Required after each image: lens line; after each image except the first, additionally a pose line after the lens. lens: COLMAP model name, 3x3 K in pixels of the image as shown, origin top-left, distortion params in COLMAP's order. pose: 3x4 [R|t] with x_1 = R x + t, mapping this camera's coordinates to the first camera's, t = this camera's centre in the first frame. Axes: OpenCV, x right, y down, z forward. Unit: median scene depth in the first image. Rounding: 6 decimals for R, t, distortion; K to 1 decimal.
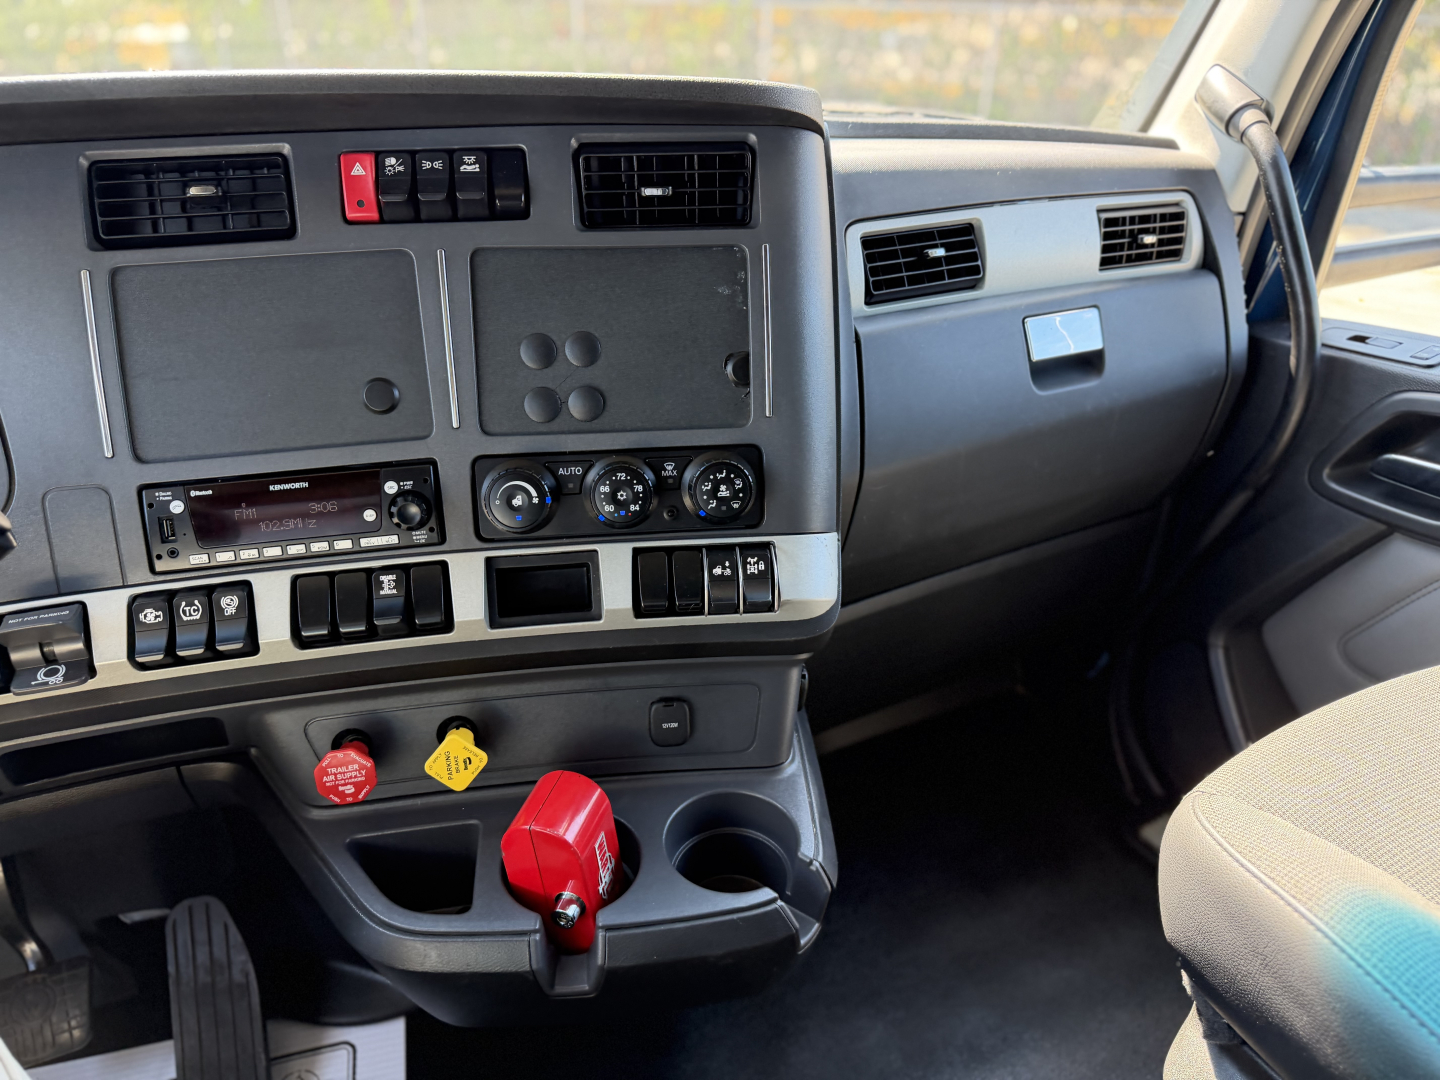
lens RADIAL K [[1026.7, 0, 720.0], [0, 1026.7, 540.0], [0, 0, 1]] dist [0.064241, -0.152951]
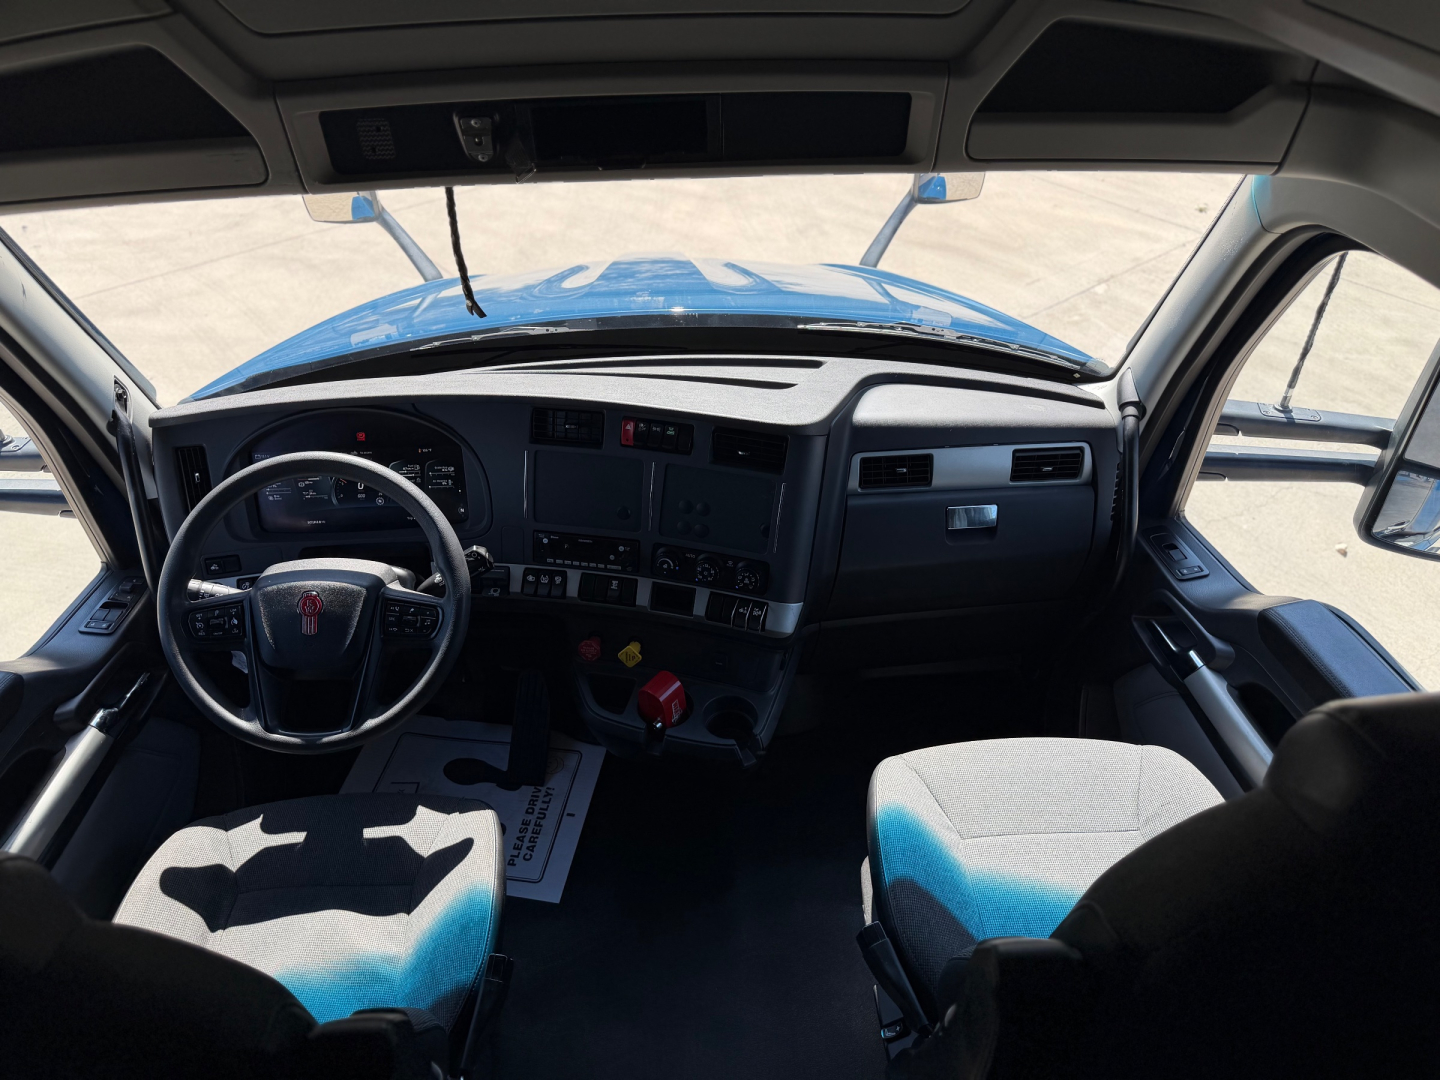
lens RADIAL K [[1078.5, 0, 687.7], [0, 1078.5, 535.1], [0, 0, 1]] dist [0.053258, -0.090280]
pose [[0.919505, 0.229223, -0.319324, 0.654188], [-0.171649, 0.964969, 0.198423, -0.624176], [0.353621, -0.127639, 0.926639, -1.360669]]
